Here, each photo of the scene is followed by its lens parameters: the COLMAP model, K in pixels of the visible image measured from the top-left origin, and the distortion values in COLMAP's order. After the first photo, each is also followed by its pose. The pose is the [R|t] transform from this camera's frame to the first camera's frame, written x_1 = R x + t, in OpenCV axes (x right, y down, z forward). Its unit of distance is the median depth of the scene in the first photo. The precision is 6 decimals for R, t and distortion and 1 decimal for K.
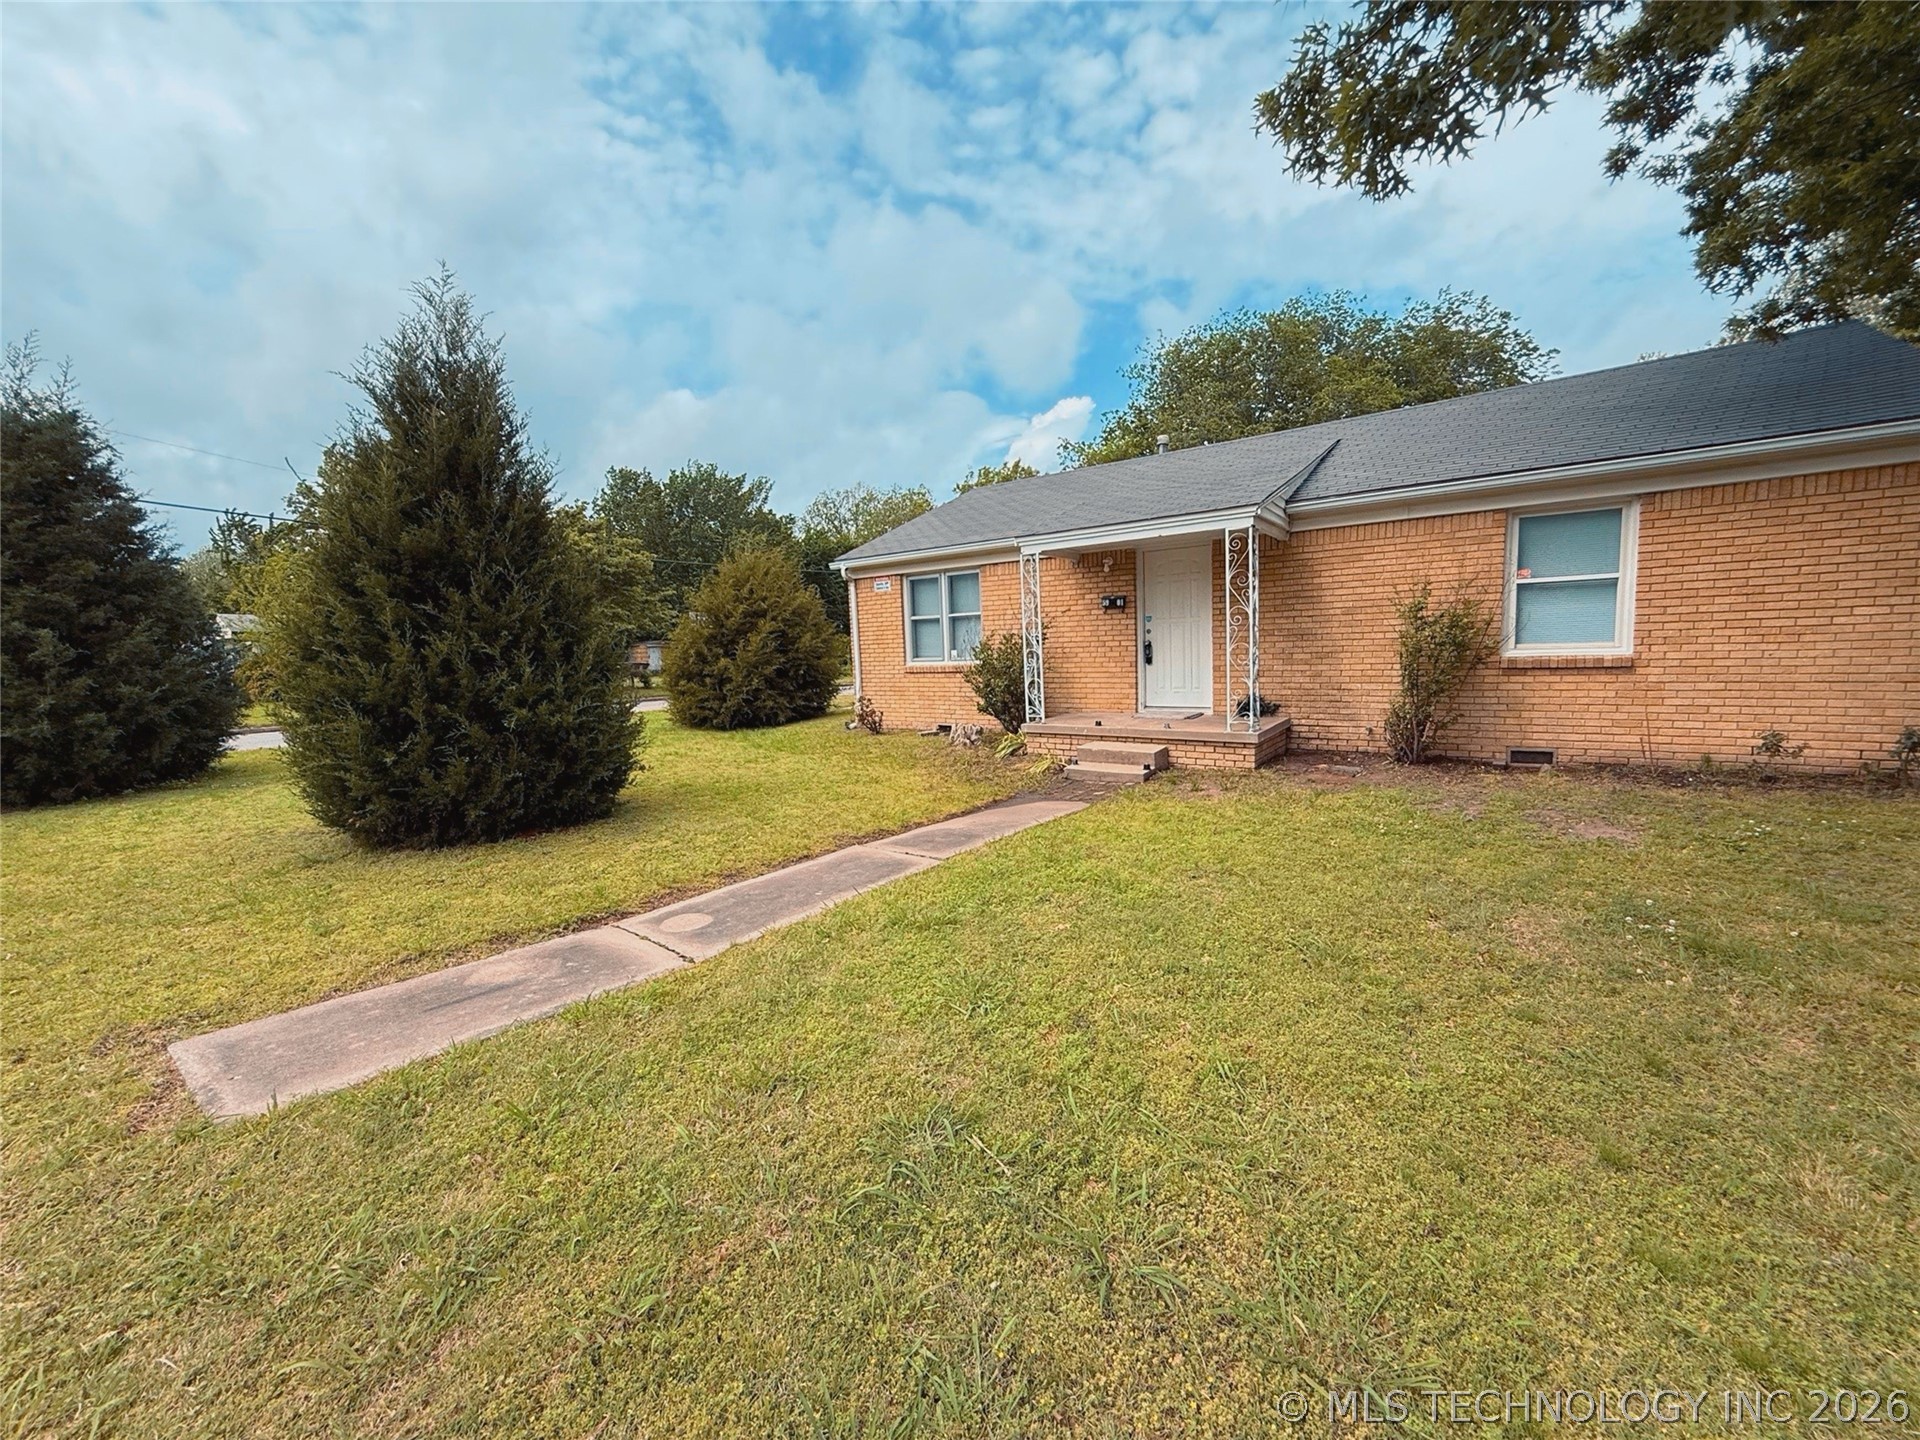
lens RADIAL K [[772.0, 0, 960.0], [0, 772.0, 720.0], [0, 0, 1]] dist [-0.000544, -0.000195]
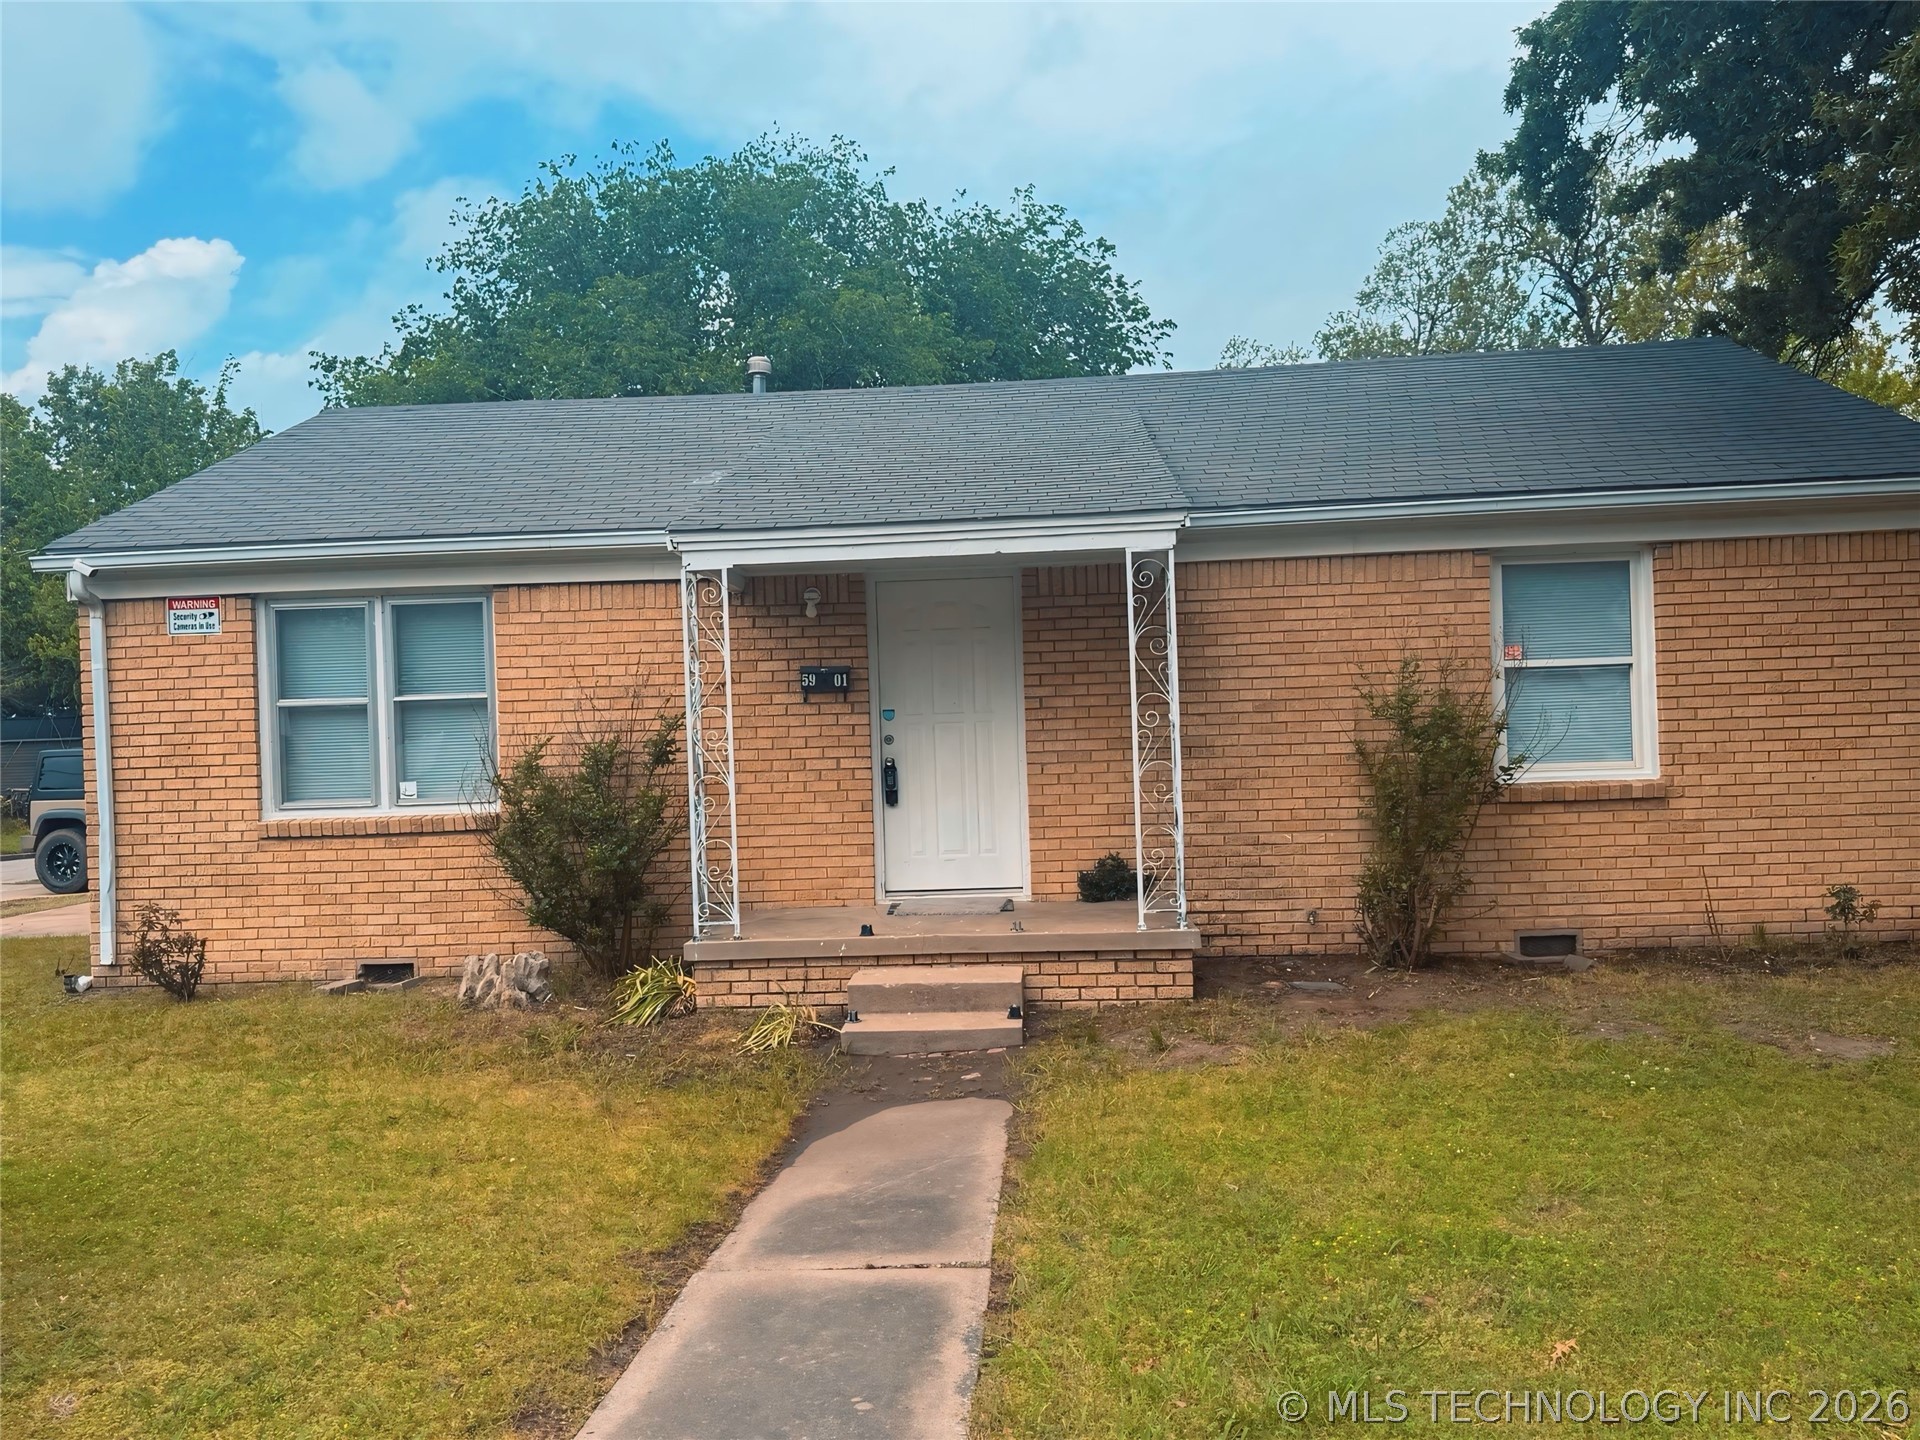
lens RADIAL K [[1575.4, 0, 960.0], [0, 1575.4, 720.0], [0, 0, 1]] dist [0.148332, -0.285625]
pose [[0.833098, 0.016899, 0.552868, -0.362759], [0.056421, 0.991723, -0.115332, -0.009694], [-0.550241, 0.127276, 0.825249, 0.175359]]
